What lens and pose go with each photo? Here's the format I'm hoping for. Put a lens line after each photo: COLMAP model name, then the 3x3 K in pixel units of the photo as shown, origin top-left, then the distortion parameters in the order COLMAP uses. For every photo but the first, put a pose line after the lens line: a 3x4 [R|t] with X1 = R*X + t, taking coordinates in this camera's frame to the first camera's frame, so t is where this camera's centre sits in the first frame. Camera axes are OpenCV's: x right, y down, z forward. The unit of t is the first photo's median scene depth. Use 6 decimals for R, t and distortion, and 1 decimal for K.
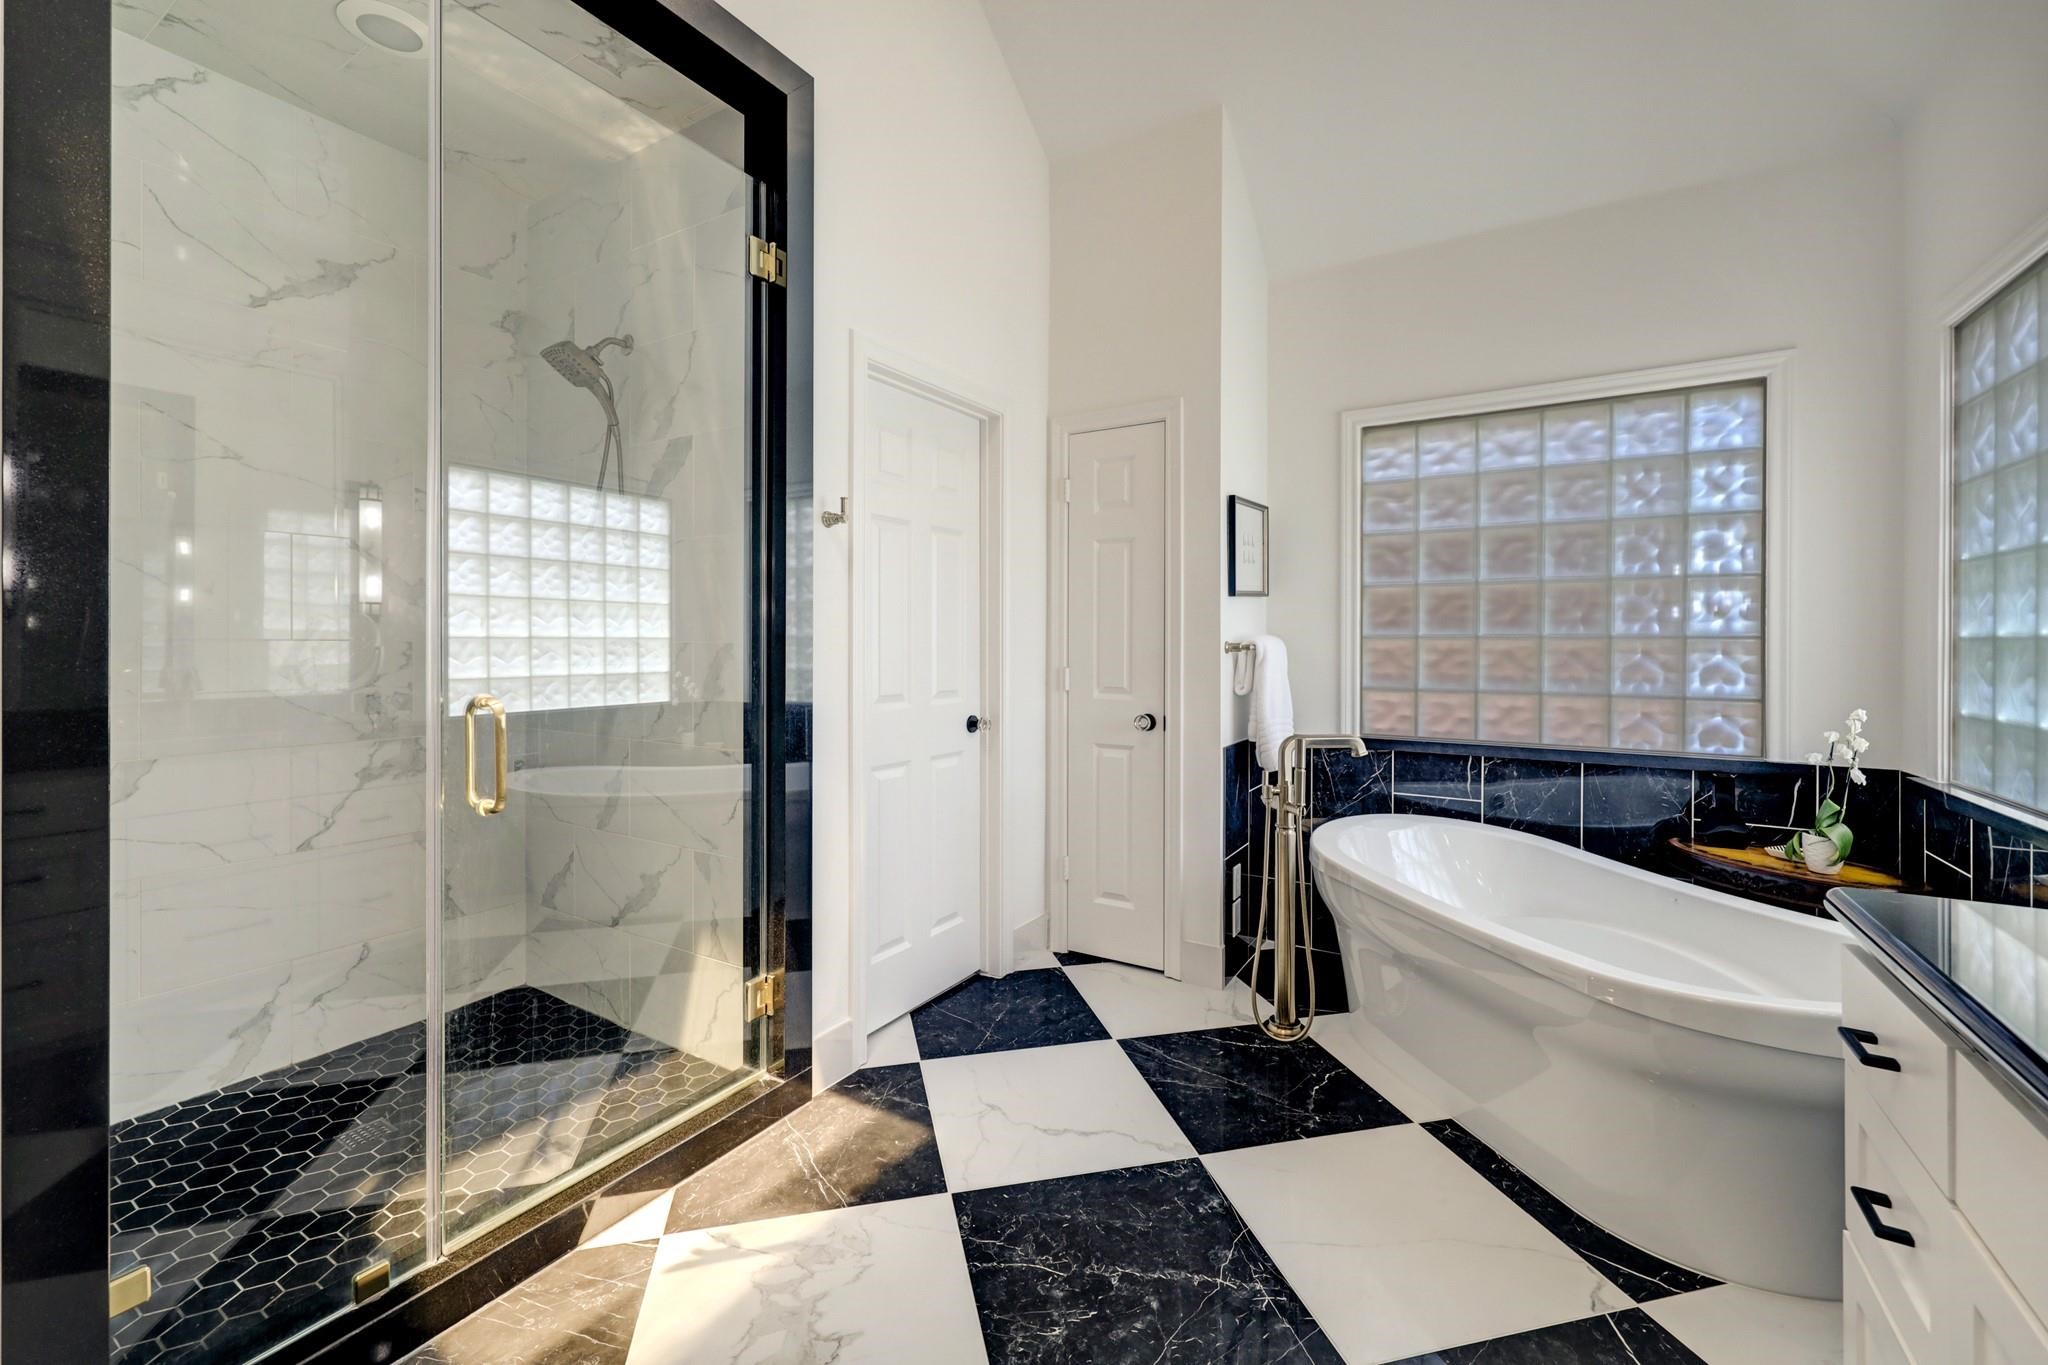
lens RADIAL K [[839.5, 0, 1005.3], [0, 839.5, 645.6], [0, 0, 1]] dist [-0.004127, 0.000249]
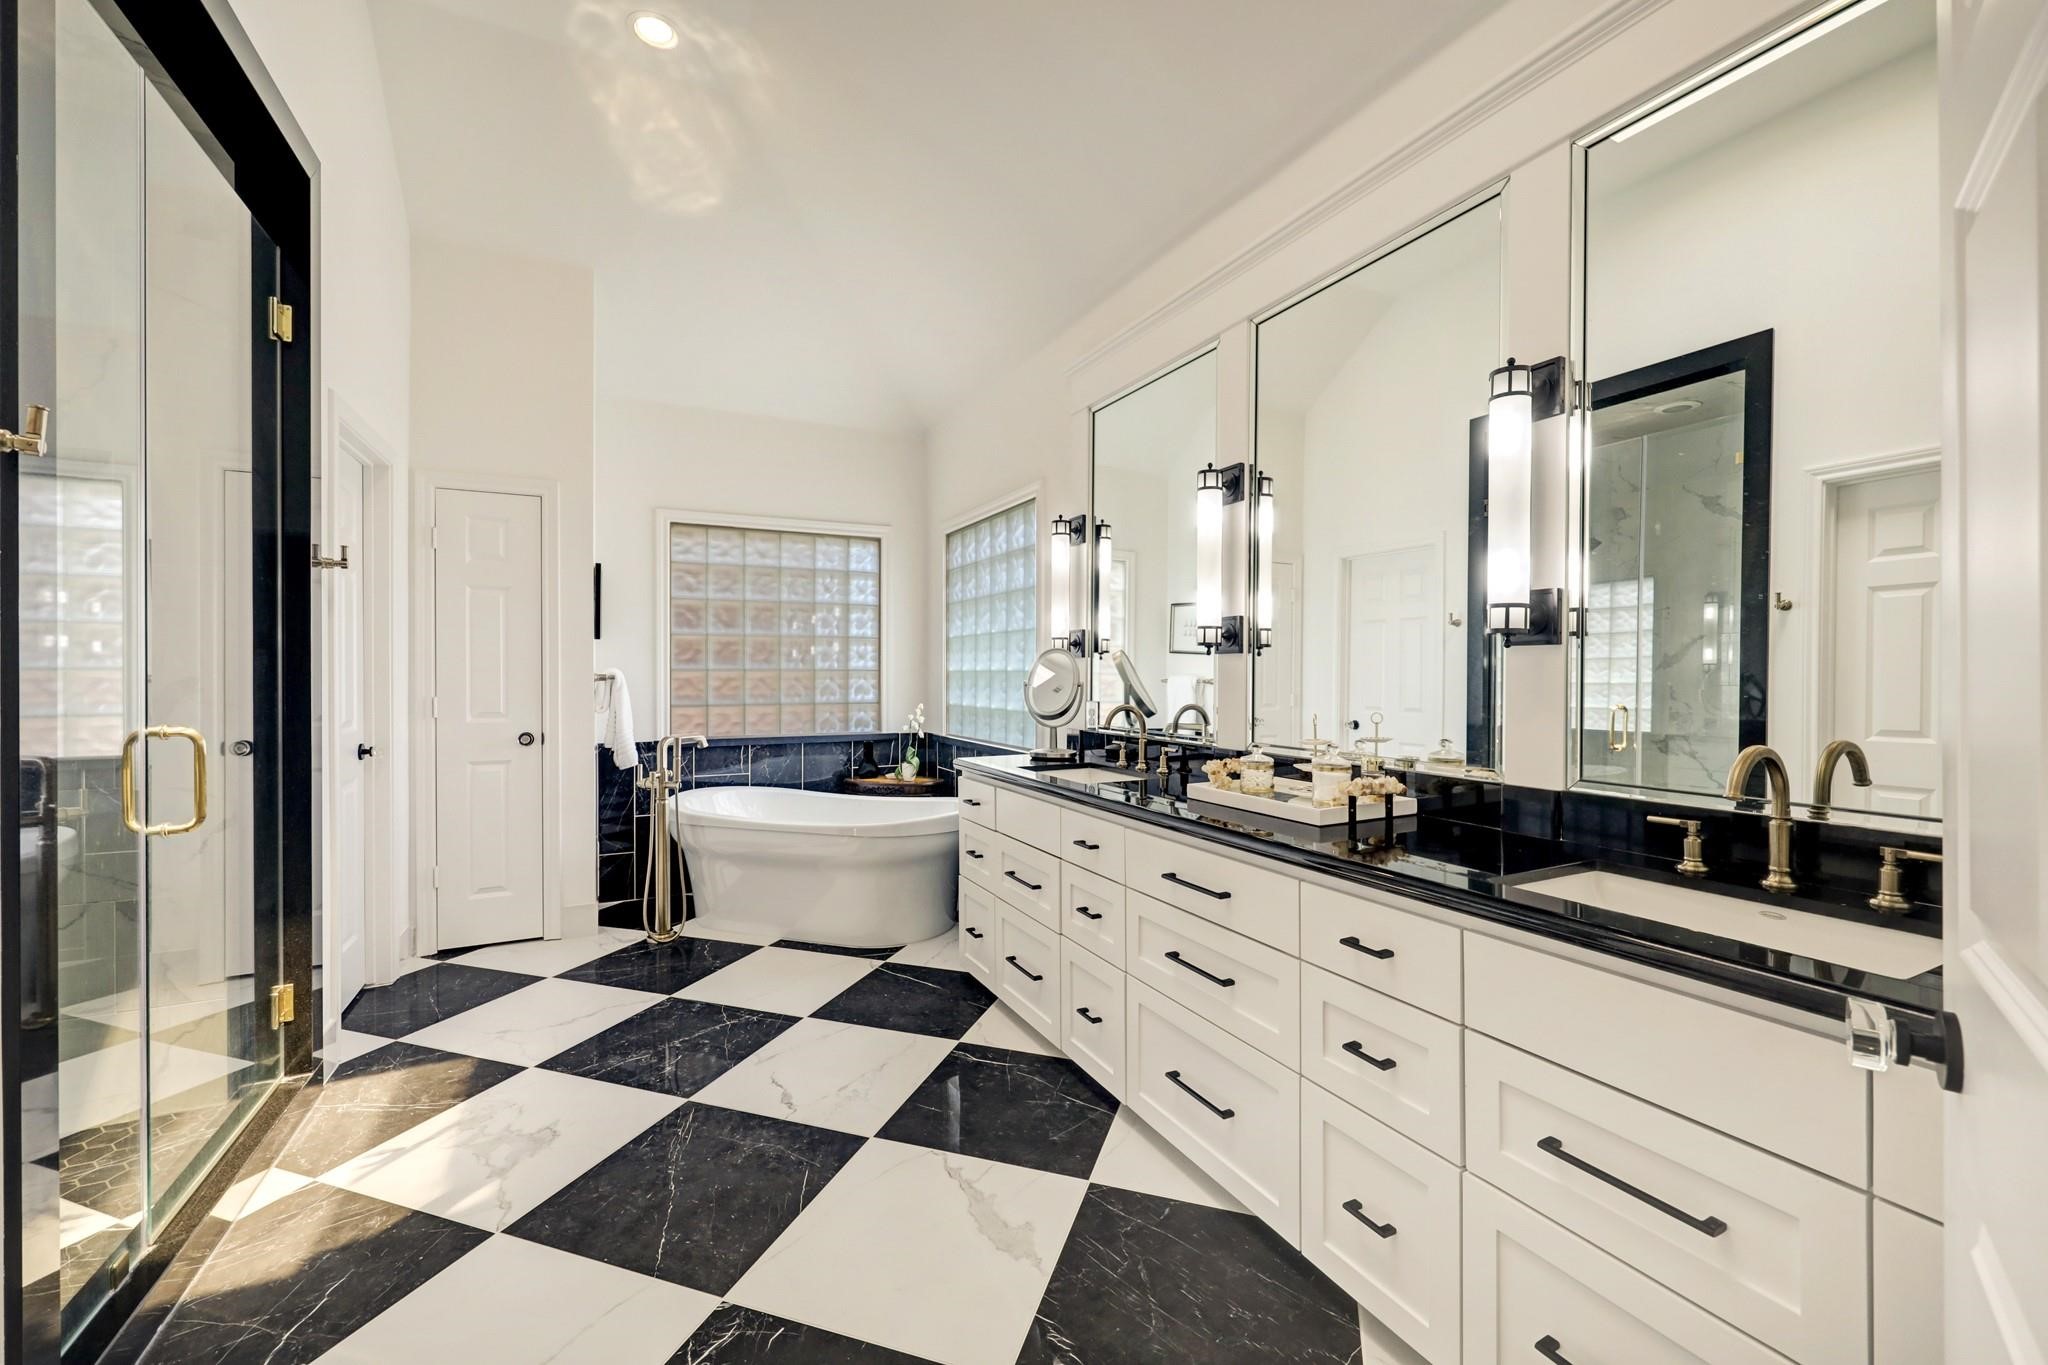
lens RADIAL K [[839.5, 0, 1026.2], [0, 839.5, 677.2], [0, 0, 1]] dist [-0.004127, 0.000249]
pose [[0.519231, -0.006396, 0.854610, -0.530088], [0.005574, 0.999976, 0.004097, -0.000294], [-0.854616, 0.002636, 0.519254, -0.278821]]
